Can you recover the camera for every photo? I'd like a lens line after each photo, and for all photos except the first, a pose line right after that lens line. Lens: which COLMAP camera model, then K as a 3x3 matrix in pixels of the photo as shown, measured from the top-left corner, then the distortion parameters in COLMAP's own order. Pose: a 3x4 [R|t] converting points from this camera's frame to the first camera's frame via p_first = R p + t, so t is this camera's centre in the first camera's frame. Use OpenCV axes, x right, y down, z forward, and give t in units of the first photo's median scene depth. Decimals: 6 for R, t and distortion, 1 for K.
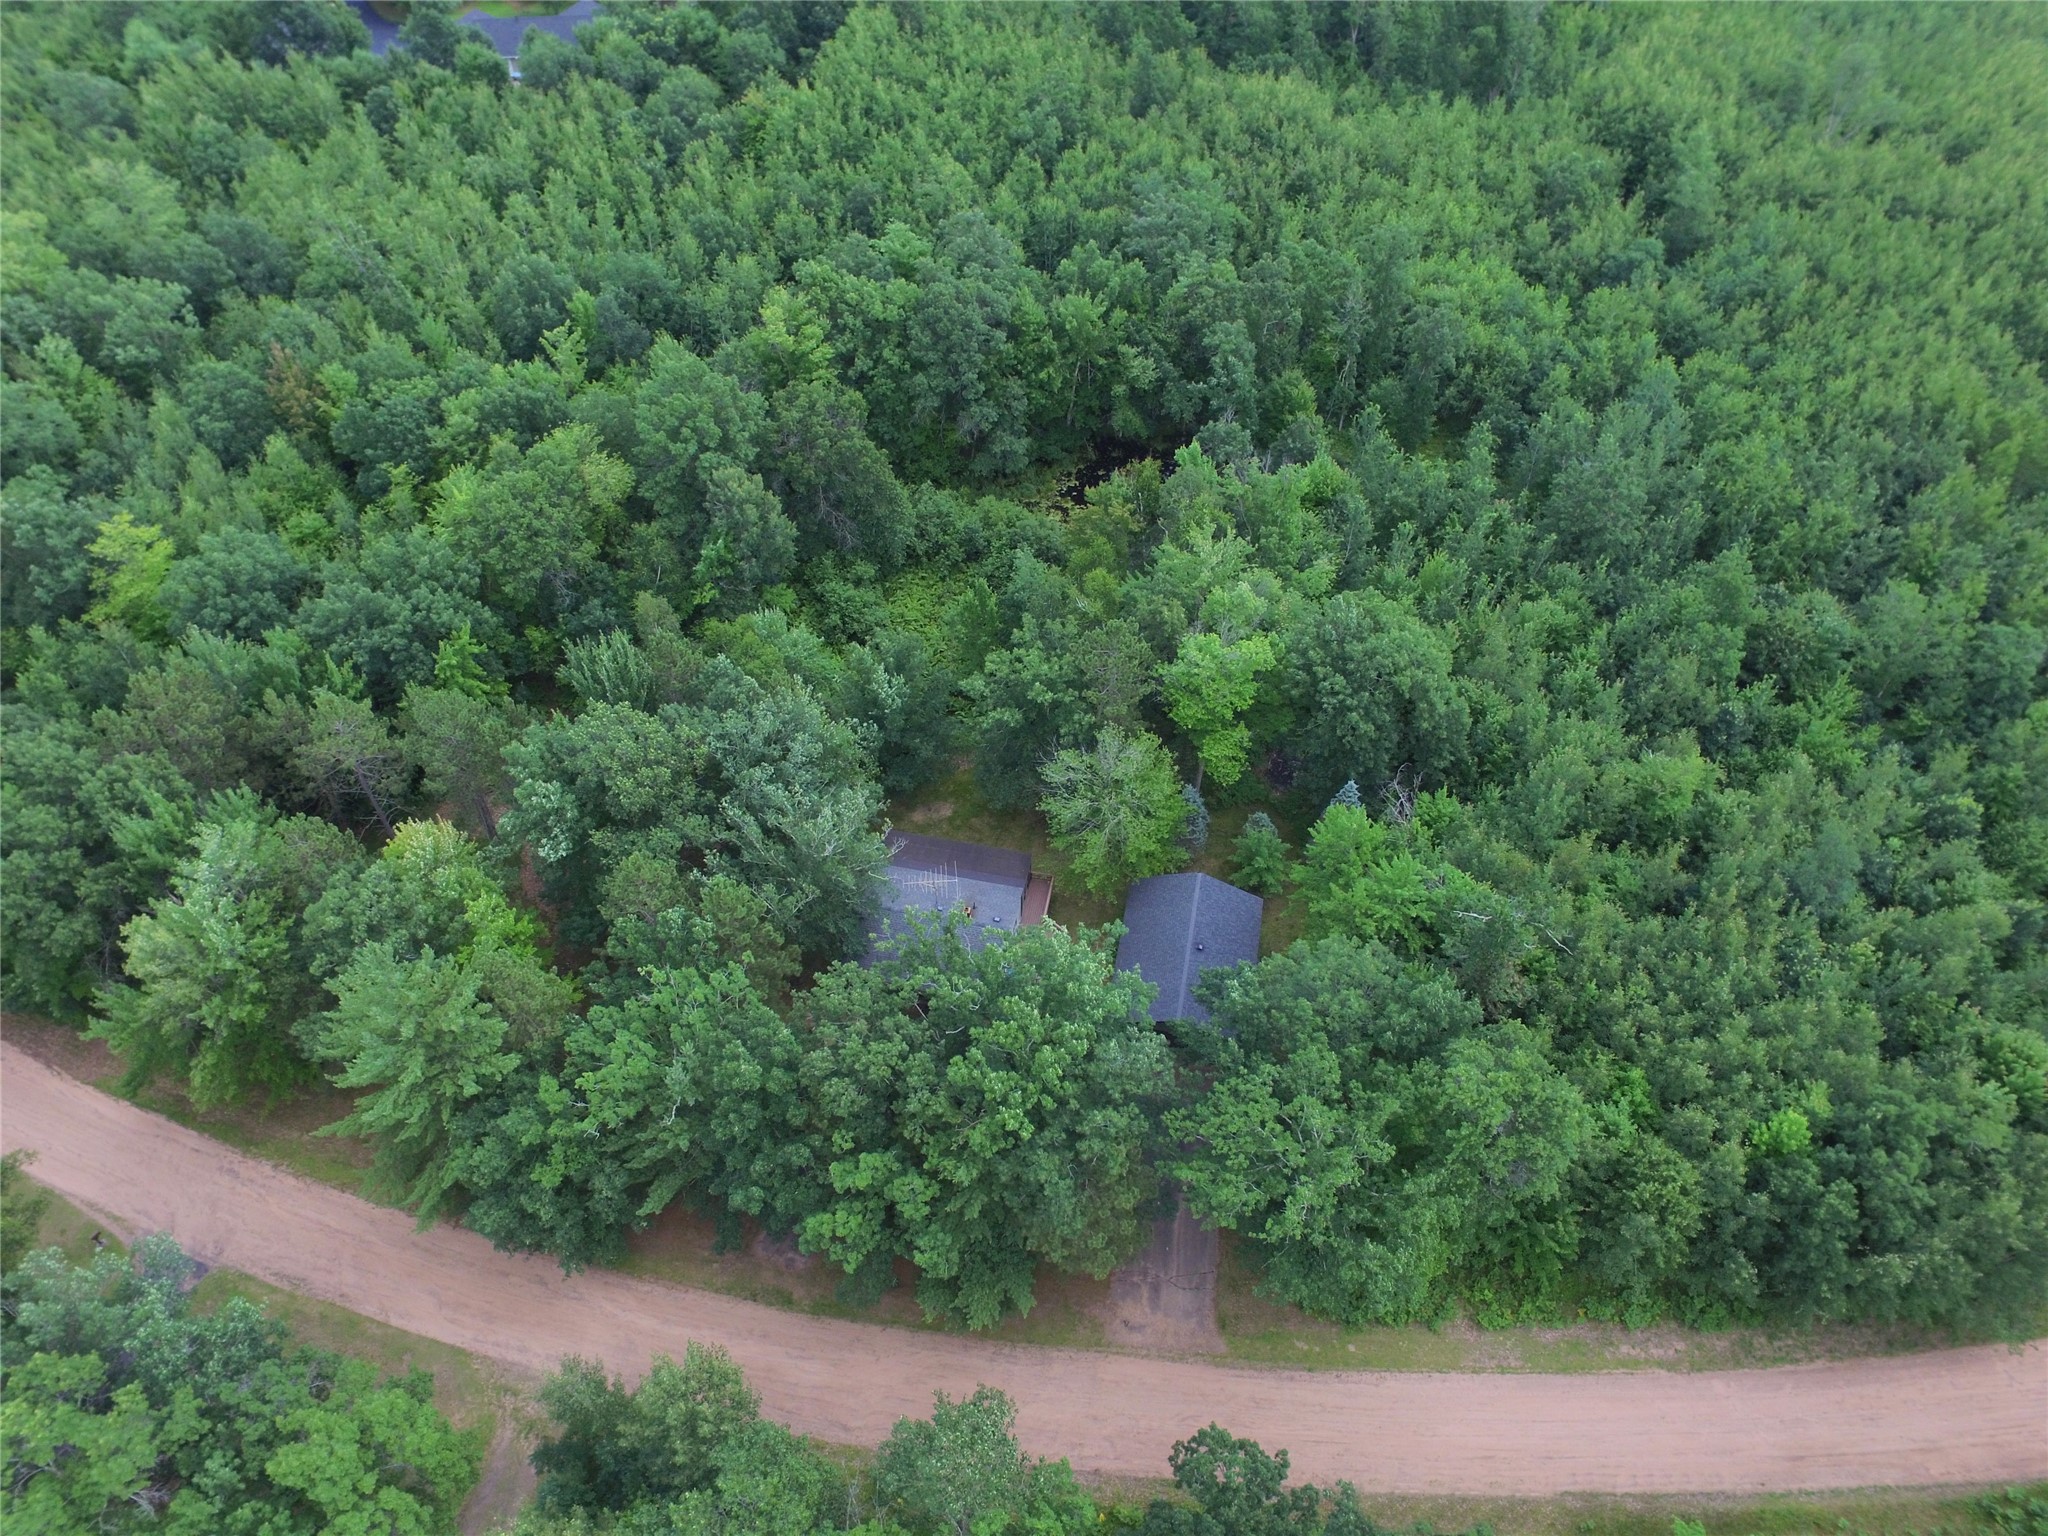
lens RADIAL K [[1383.7, 0, 1013.1], [0, 1383.7, 772.5], [0, 0, 1]] dist [-0.125563, 0.096473]
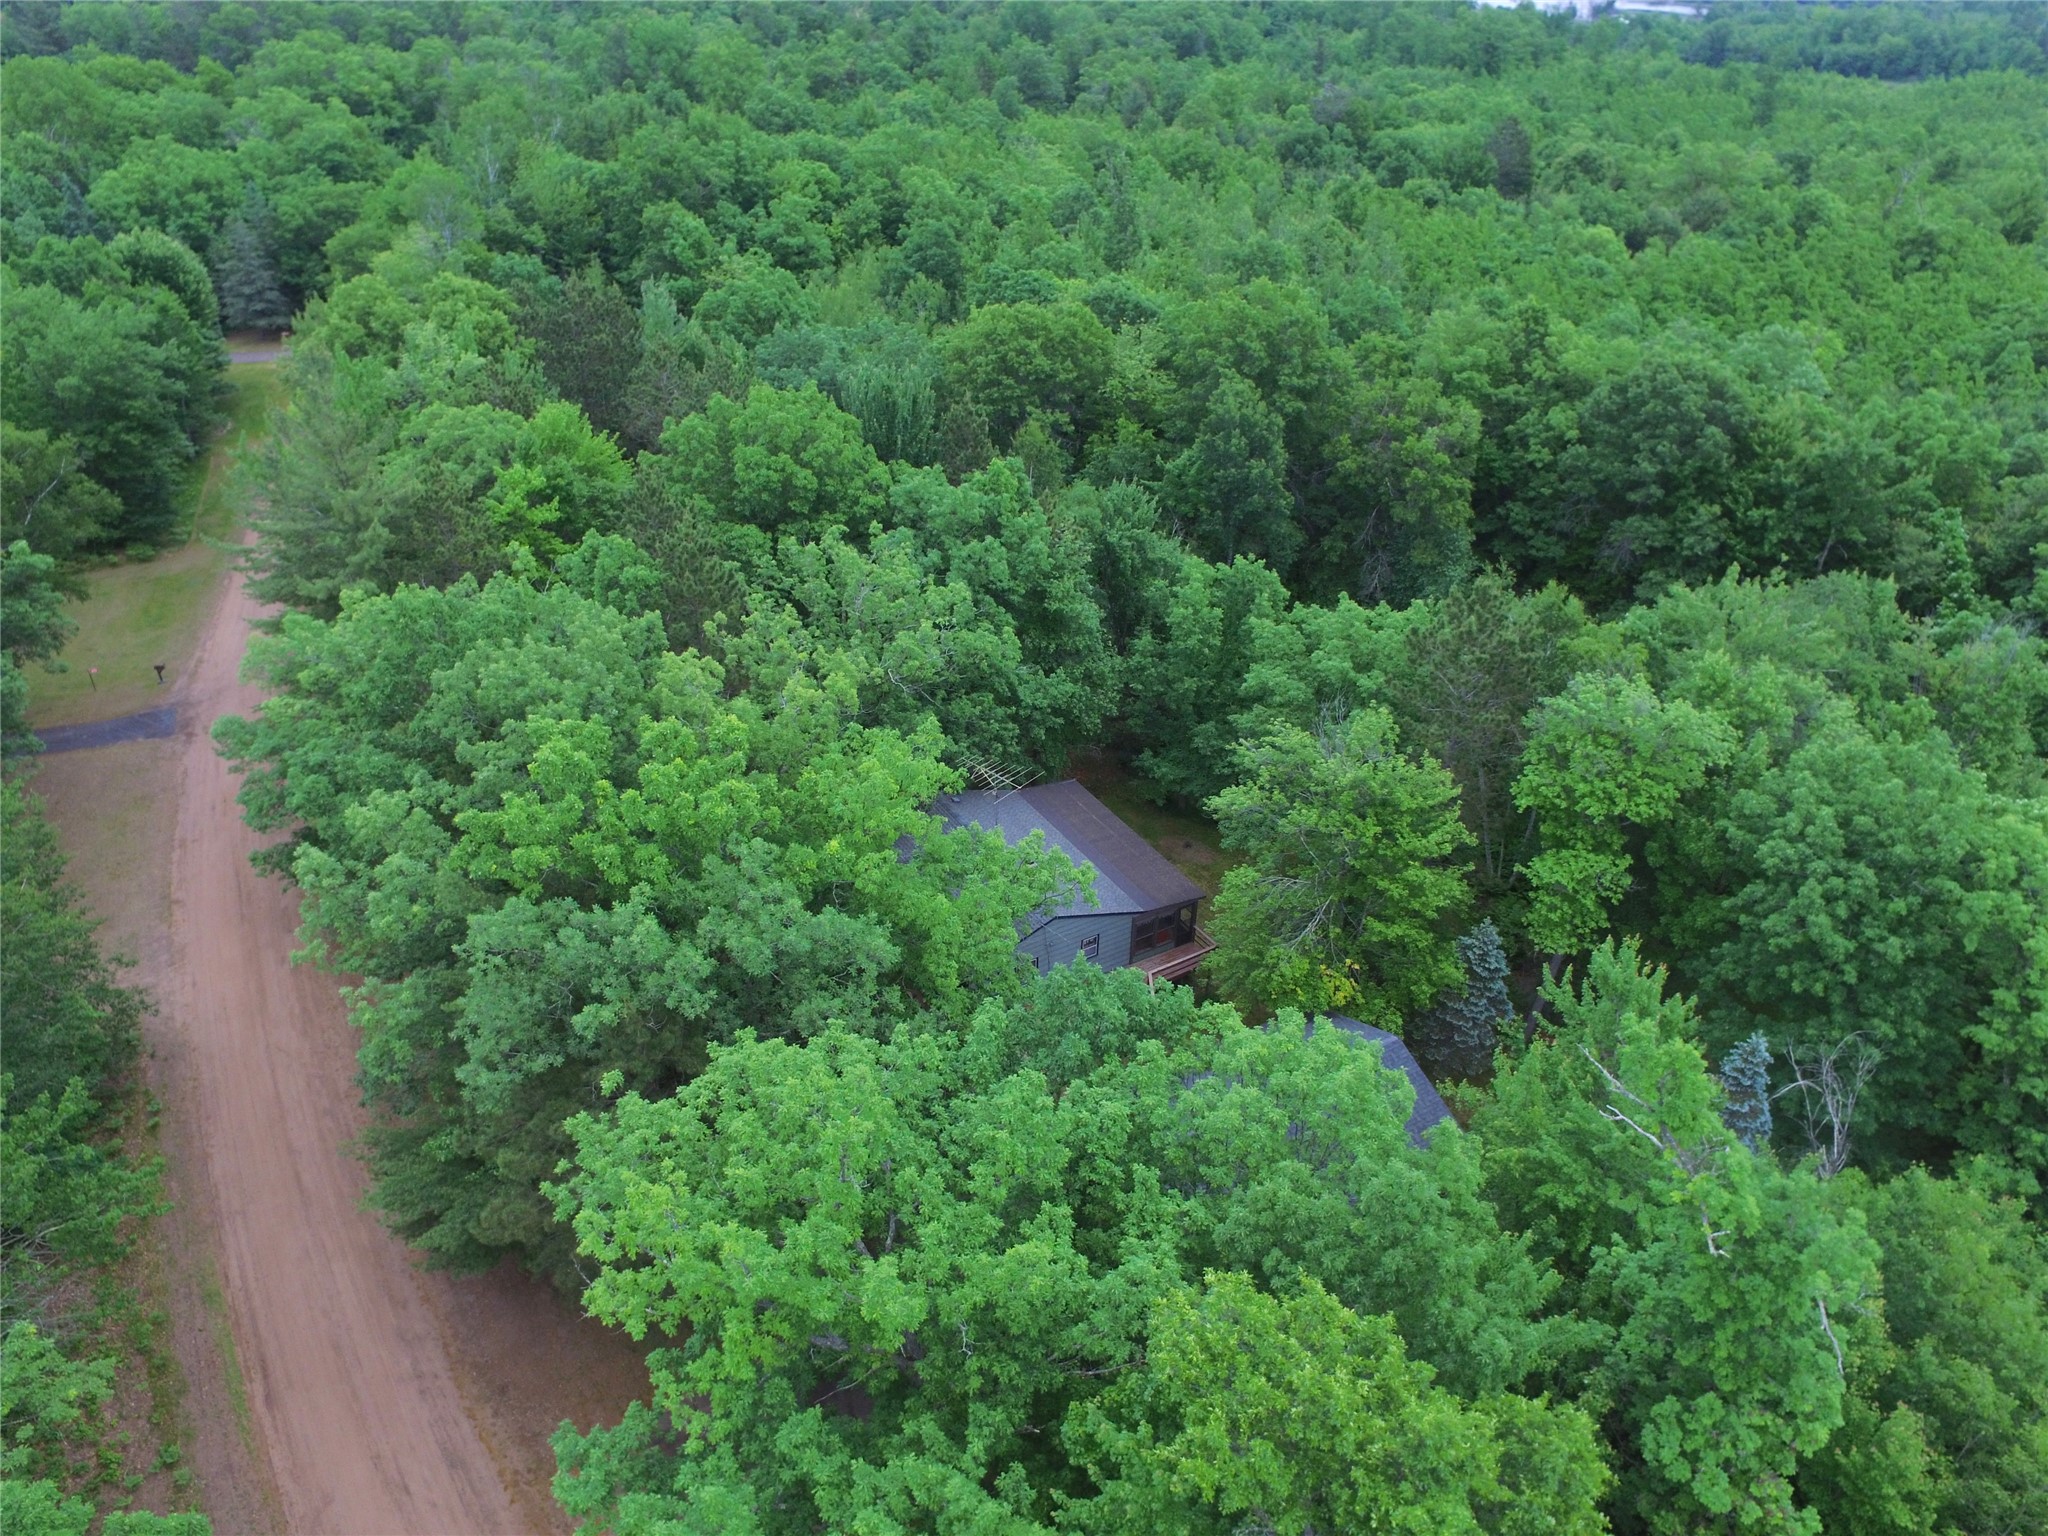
lens RADIAL K [[1383.7, 0, 1013.1], [0, 1383.7, 772.5], [0, 0, 1]] dist [-0.125563, 0.096473]
pose [[0.669741, 0.407636, -0.620709, 0.247263], [-0.575887, 0.812825, -0.087574, 0.093785], [0.468829, 0.416110, 0.779135, 0.351209]]
